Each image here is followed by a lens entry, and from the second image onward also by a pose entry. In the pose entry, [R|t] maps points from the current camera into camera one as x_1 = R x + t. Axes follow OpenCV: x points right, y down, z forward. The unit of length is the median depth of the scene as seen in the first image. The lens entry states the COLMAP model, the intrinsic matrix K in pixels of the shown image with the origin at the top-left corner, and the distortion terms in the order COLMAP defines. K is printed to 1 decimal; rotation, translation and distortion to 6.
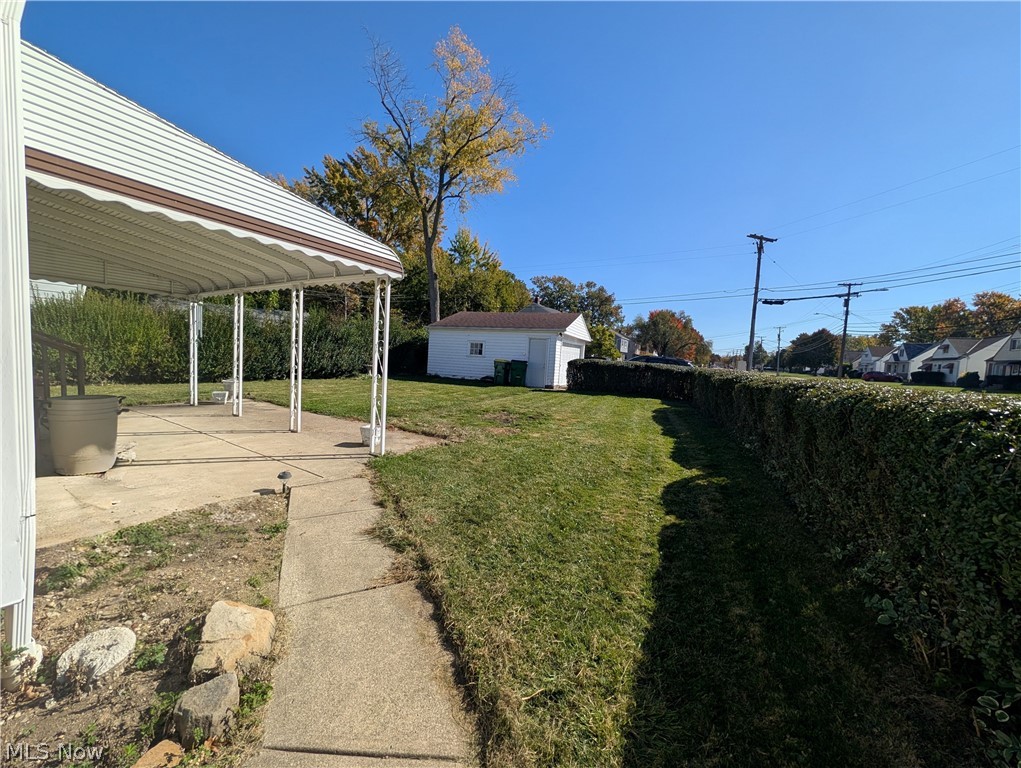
lens RADIAL K [[391.1, 0, 508.7], [0, 391.1, 384.0], [0, 0, 1]] dist [-0.000437, 0.000007]
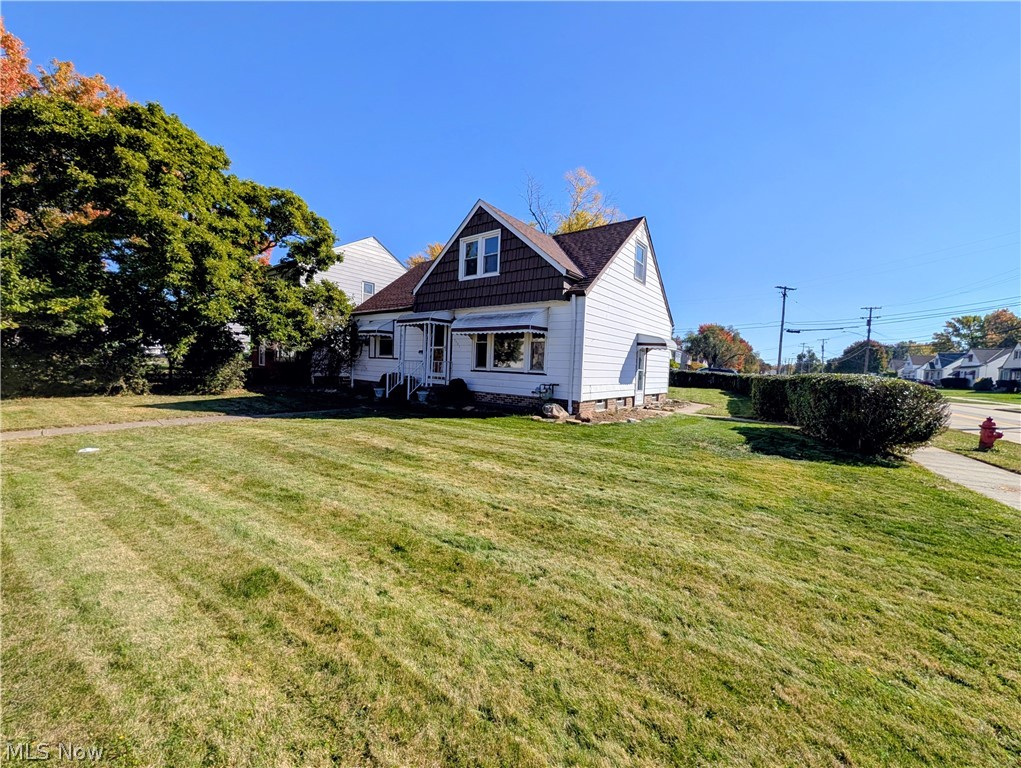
lens RADIAL K [[391.1, 0, 508.7], [0, 391.1, 384.0], [0, 0, 1]] dist [-0.000437, 0.000007]
pose [[0.994890, -0.004074, -0.100887, -0.123645], [0.001337, 0.999630, -0.027180, 0.016054], [0.100961, 0.026906, 0.994527, -0.280286]]
